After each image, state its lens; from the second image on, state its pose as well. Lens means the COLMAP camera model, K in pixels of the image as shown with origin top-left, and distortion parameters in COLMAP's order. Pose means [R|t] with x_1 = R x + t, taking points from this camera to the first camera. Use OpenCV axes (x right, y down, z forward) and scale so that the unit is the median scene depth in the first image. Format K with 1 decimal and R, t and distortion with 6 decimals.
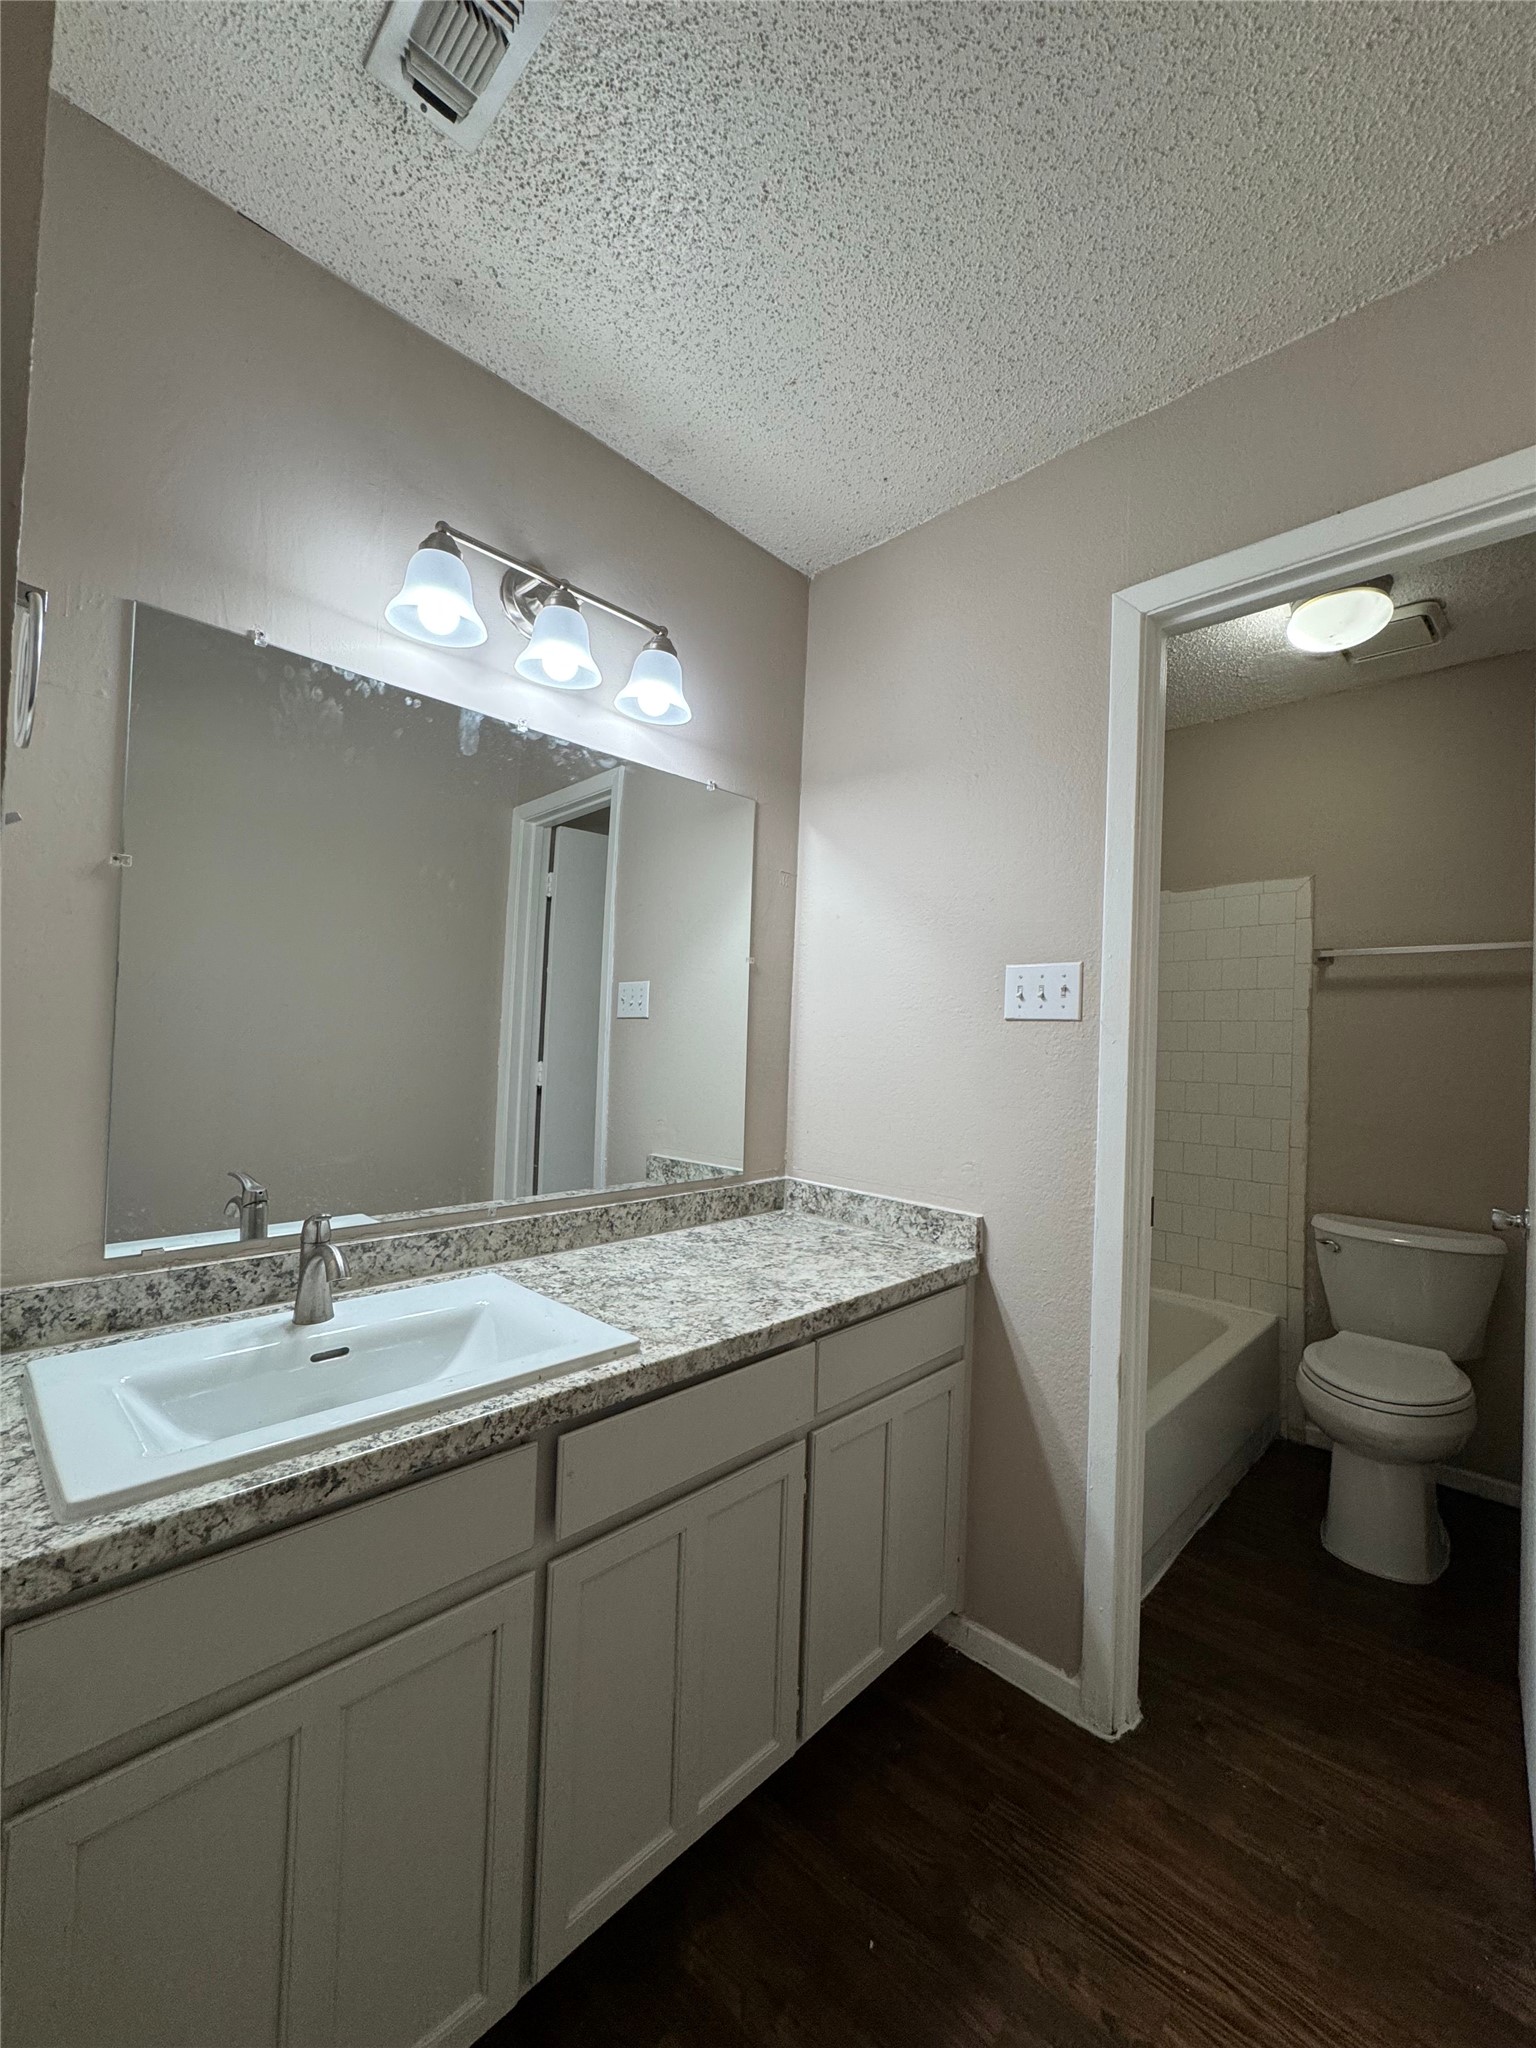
lens RADIAL K [[818.5, 0, 768.0], [0, 818.5, 1024.0], [0, 0, 1]] dist [-0.004686, 0.000385]
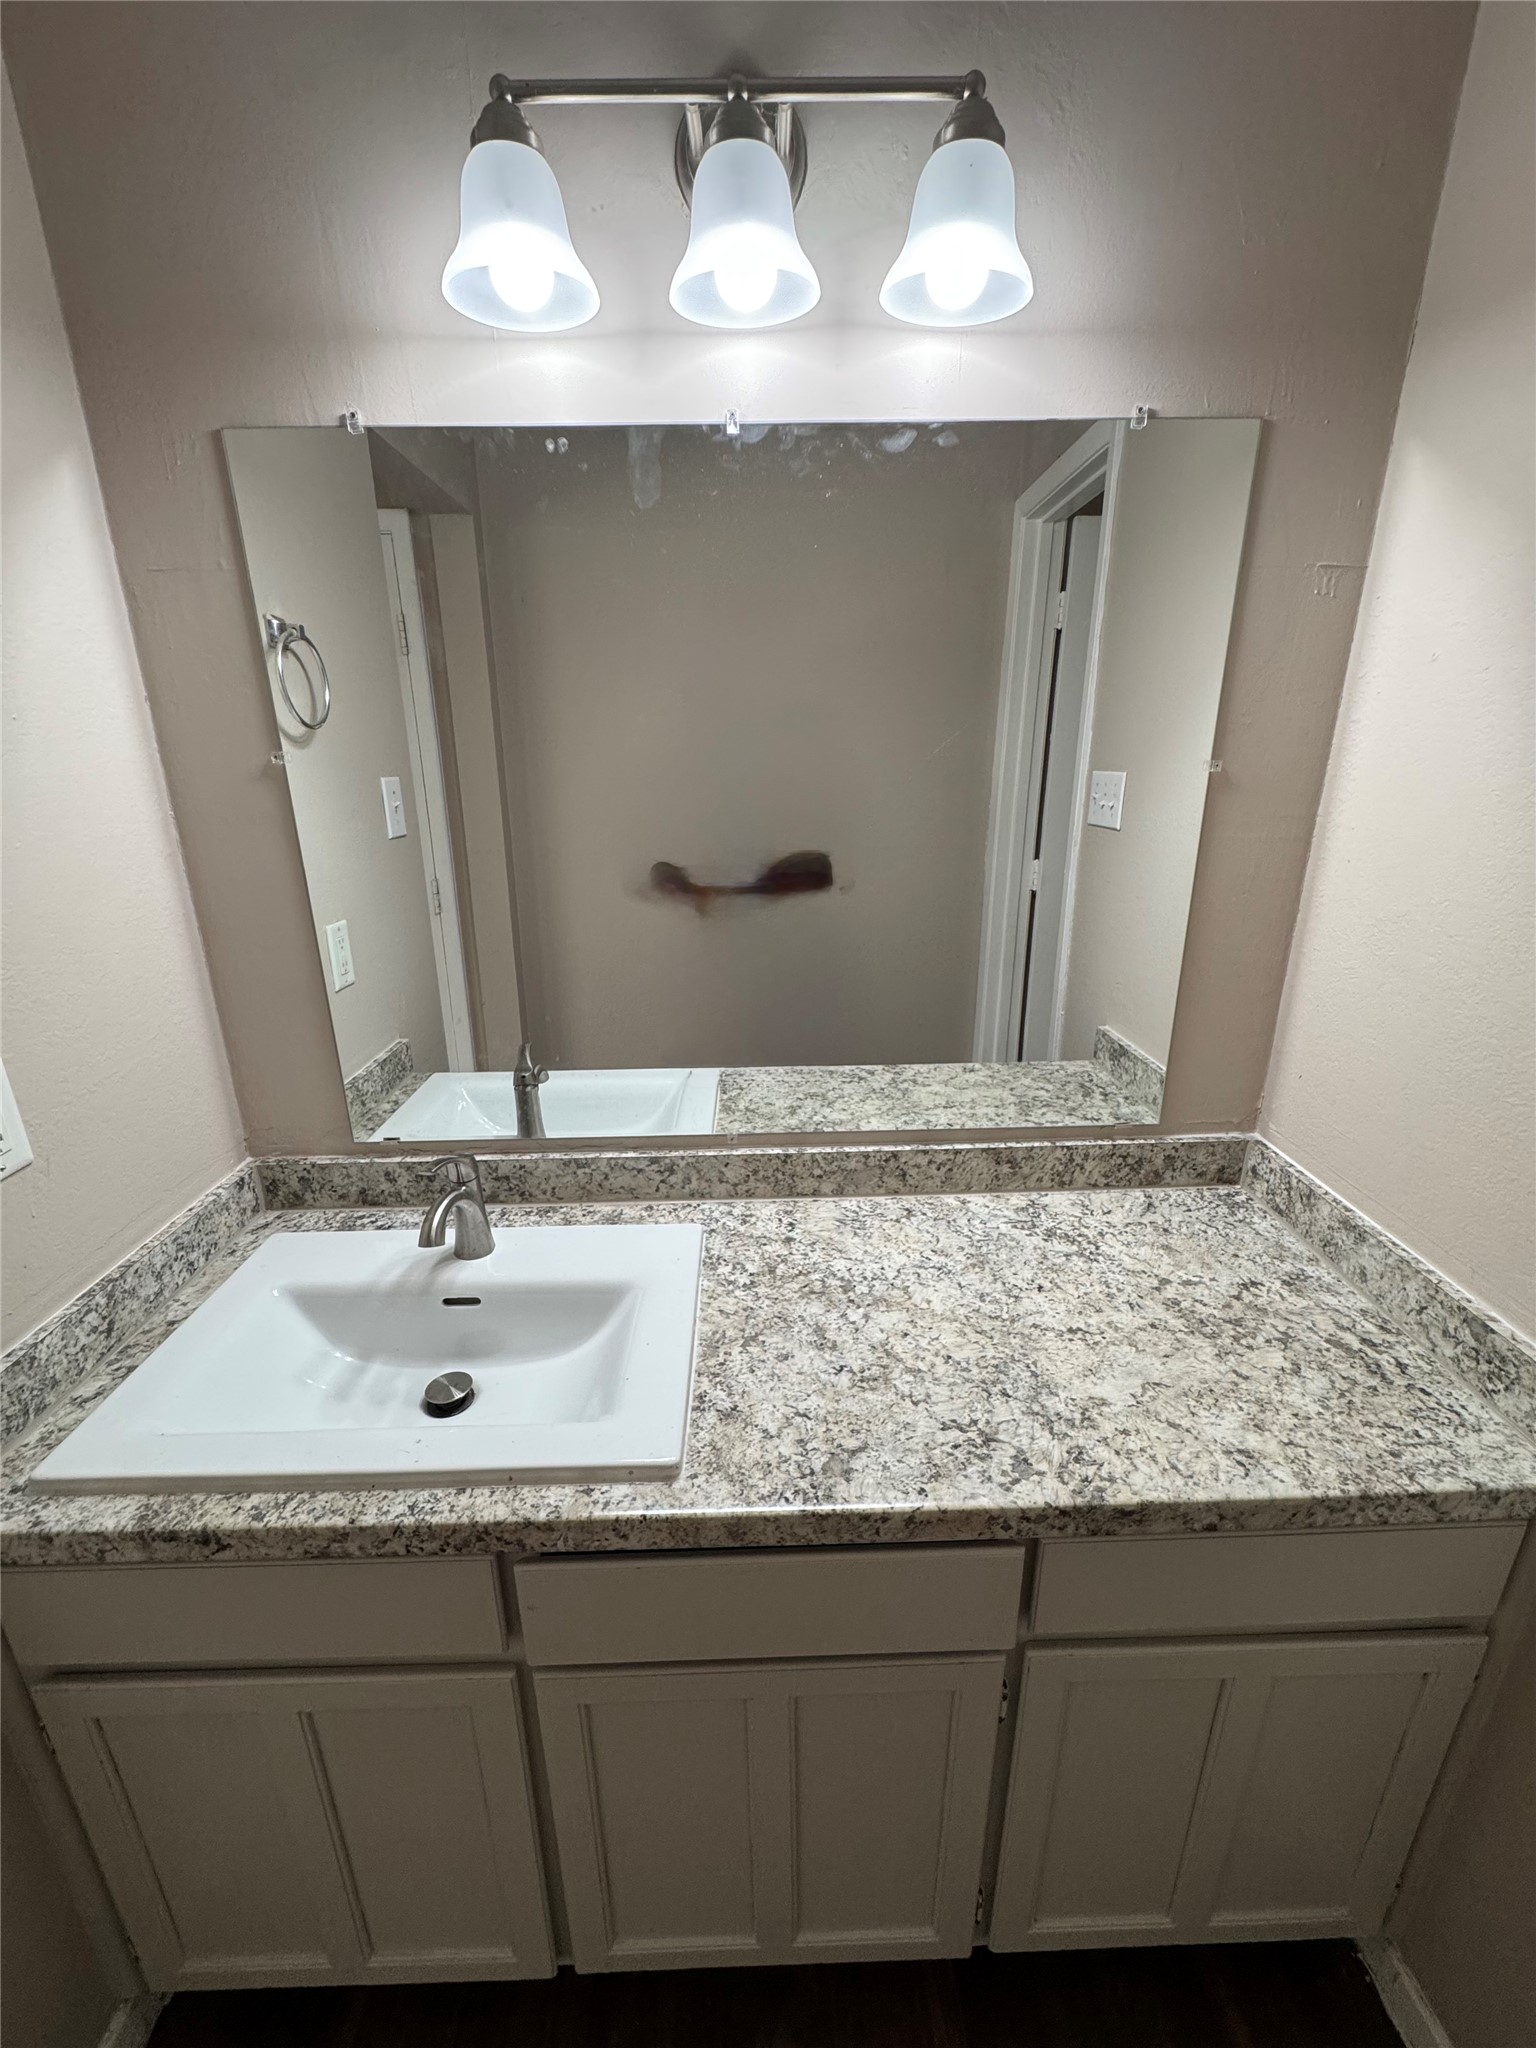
lens RADIAL K [[818.5, 0, 768.0], [0, 818.5, 1024.0], [0, 0, 1]] dist [-0.004686, 0.000385]
pose [[0.712654, 0.178761, -0.678357, 0.219746], [0.049889, 0.951625, 0.303184, -0.124004], [0.699739, -0.249908, 0.669262, 0.511346]]
